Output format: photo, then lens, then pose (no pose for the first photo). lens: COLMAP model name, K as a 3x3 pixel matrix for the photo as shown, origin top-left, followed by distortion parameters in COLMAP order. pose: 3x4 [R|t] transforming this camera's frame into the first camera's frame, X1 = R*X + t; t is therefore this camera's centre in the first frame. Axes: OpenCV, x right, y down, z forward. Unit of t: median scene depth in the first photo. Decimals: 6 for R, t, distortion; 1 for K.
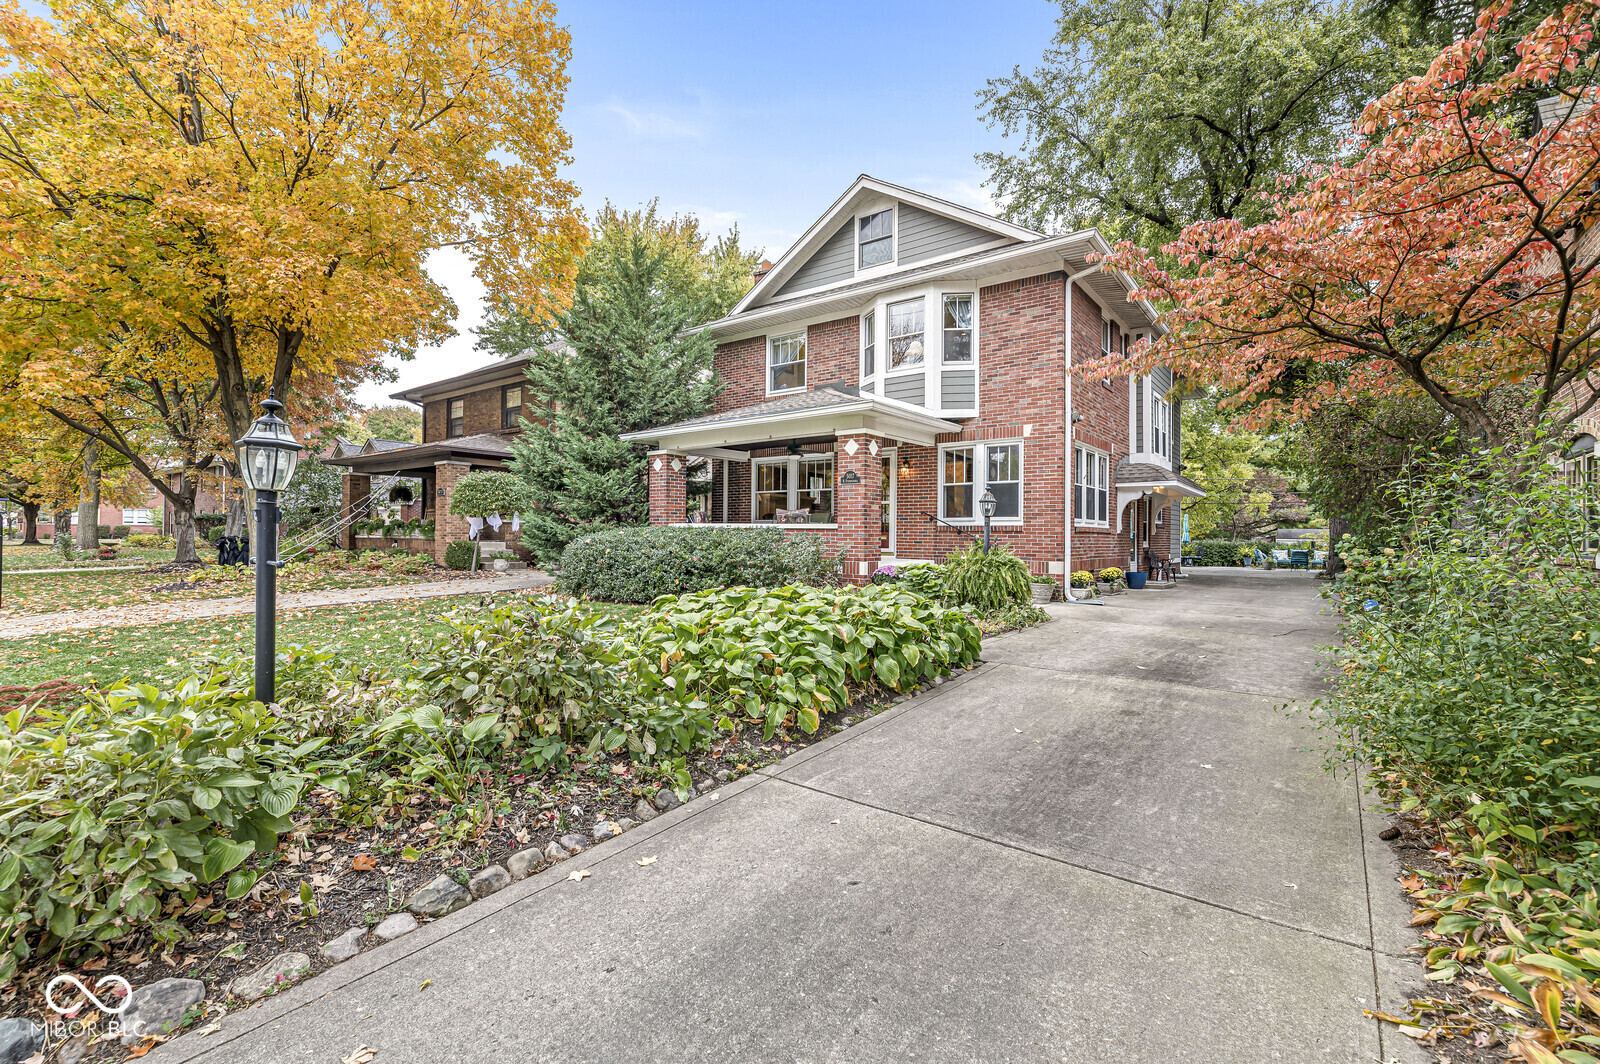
lens RADIAL K [[696.1, 0, 801.5], [0, 696.1, 527.0], [0, 0, 1]] dist [0.002089, -0.000019]
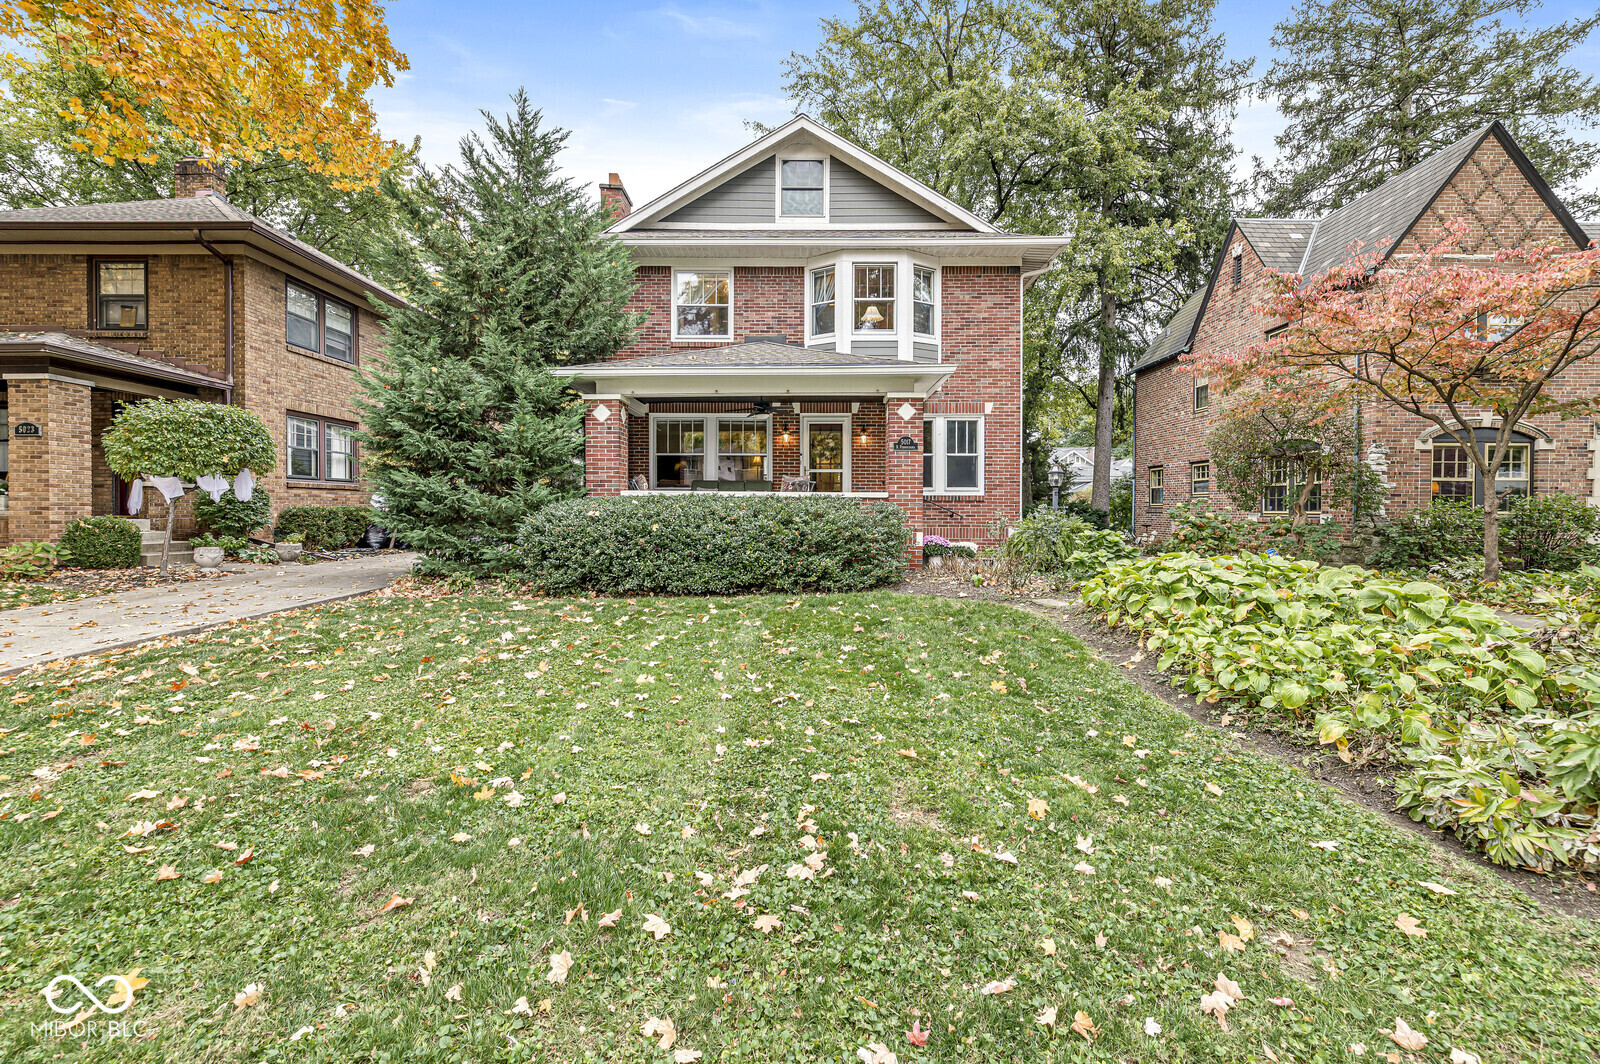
lens RADIAL K [[696.1, 0, 799.0], [0, 696.1, 516.5], [0, 0, 1]] dist [0.002089, -0.000019]
pose [[0.802080, -0.012168, 0.597092, -0.502355], [-0.002318, 0.999721, 0.023487, 0.005064], [-0.597212, -0.020223, 0.801829, 0.269451]]
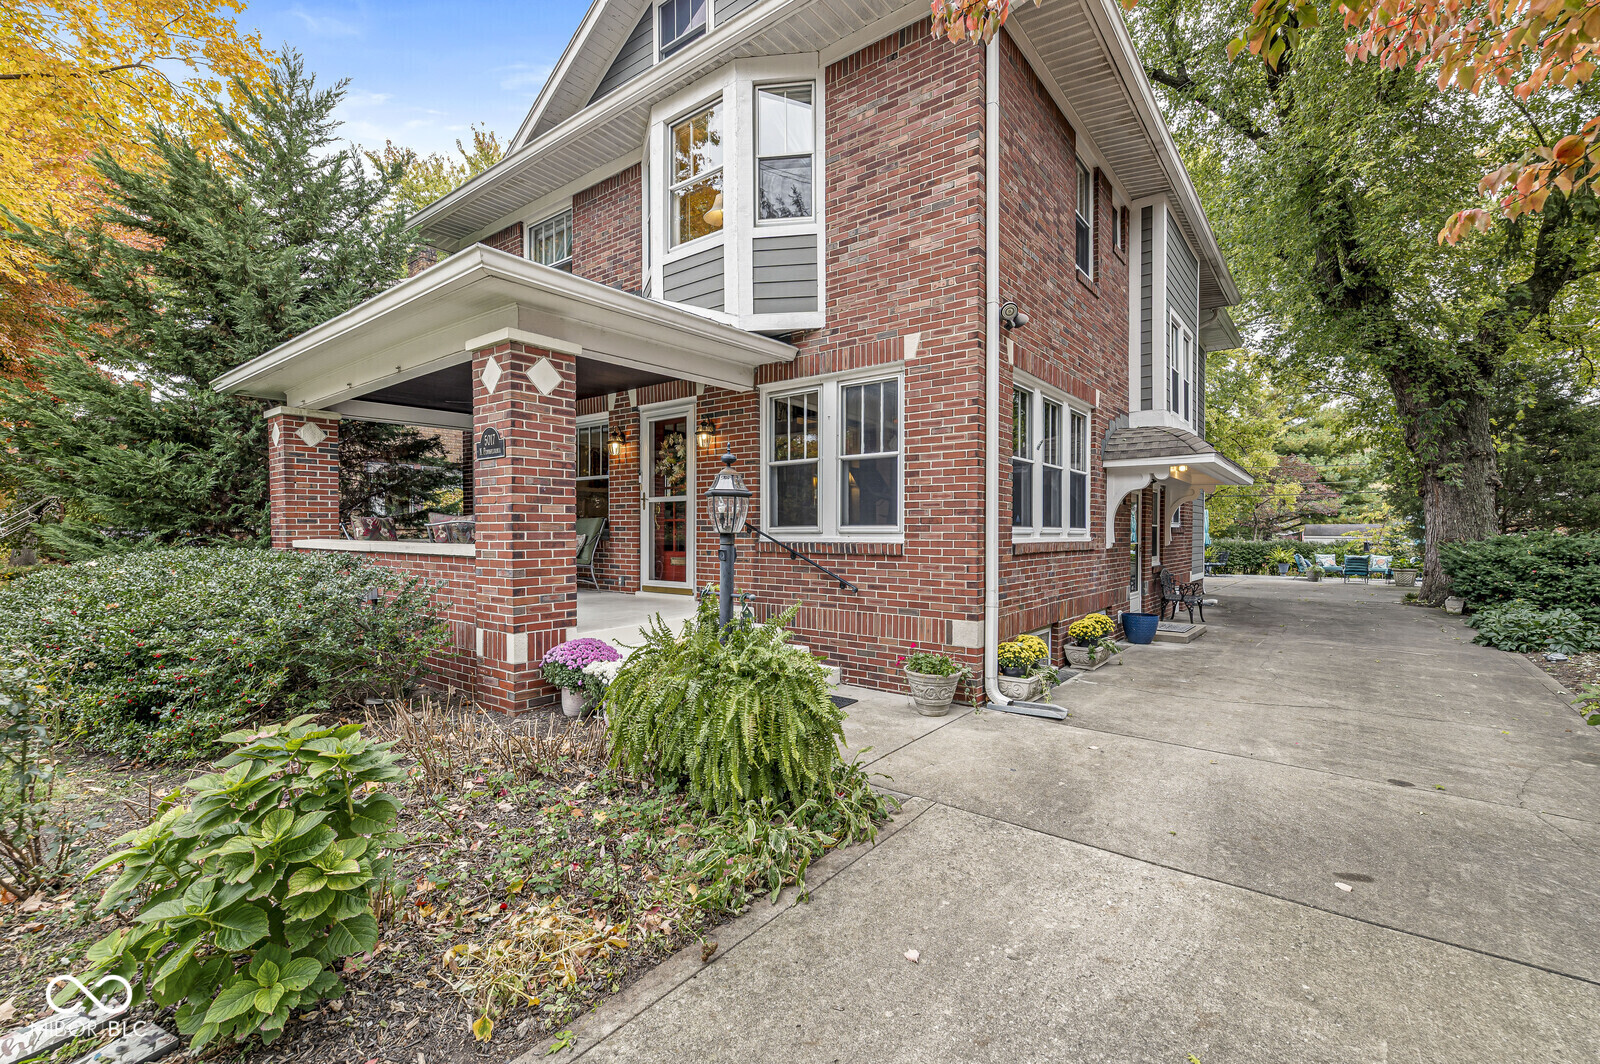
lens RADIAL K [[696.1, 0, 798.5], [0, 696.1, 540.0], [0, 0, 1]] dist [0.002089, -0.000019]
pose [[0.999892, -0.008022, -0.012281, 0.224175], [0.008309, 0.999689, 0.023525, -0.014903], [0.012089, -0.023625, 0.999648, 0.458794]]
